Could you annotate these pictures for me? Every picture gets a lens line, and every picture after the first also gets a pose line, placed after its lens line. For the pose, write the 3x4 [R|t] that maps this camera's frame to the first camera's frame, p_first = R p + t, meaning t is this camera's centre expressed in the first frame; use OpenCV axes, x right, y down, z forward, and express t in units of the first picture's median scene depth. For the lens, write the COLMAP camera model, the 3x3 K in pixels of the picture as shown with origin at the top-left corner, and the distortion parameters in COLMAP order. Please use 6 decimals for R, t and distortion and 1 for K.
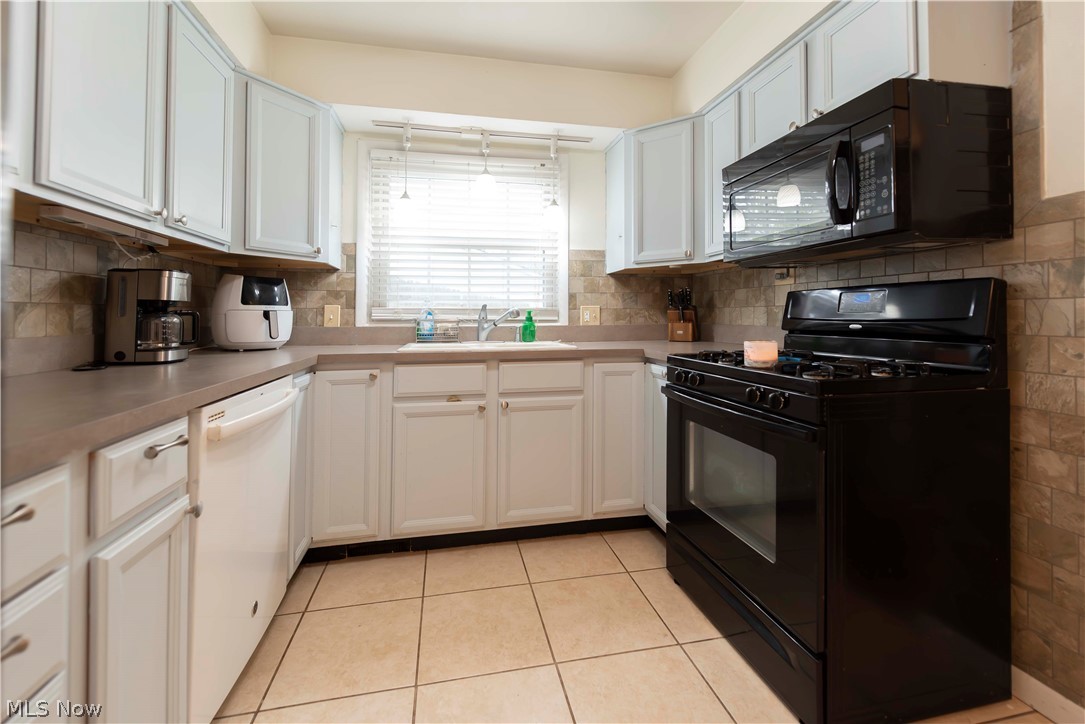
lens RADIAL K [[439.8, 0, 532.7], [0, 439.8, 308.6], [0, 0, 1]] dist [0.001577, -0.000103]
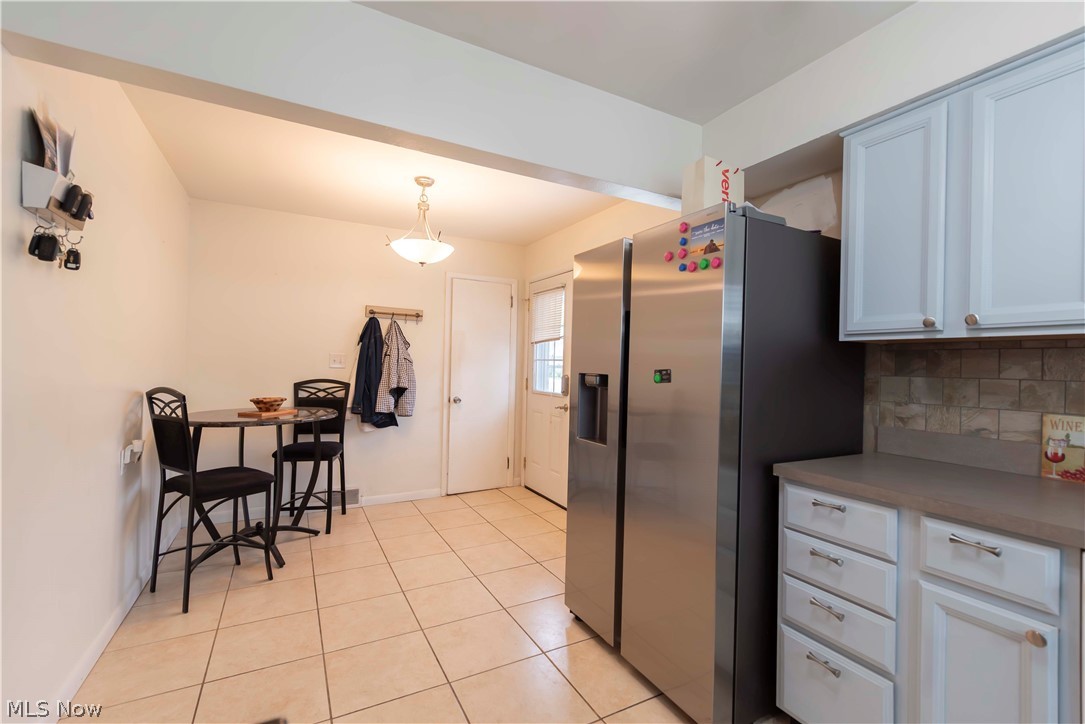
lens RADIAL K [[467.7, 0, 535.7], [0, 467.7, 362.0], [0, 0, 1]] dist [0.007310, -0.000271]
pose [[-0.955724, -0.015533, -0.293854, 0.331714], [-0.010552, 0.999773, -0.018530, -0.073843], [0.294075, -0.014609, -0.955671, 0.839229]]
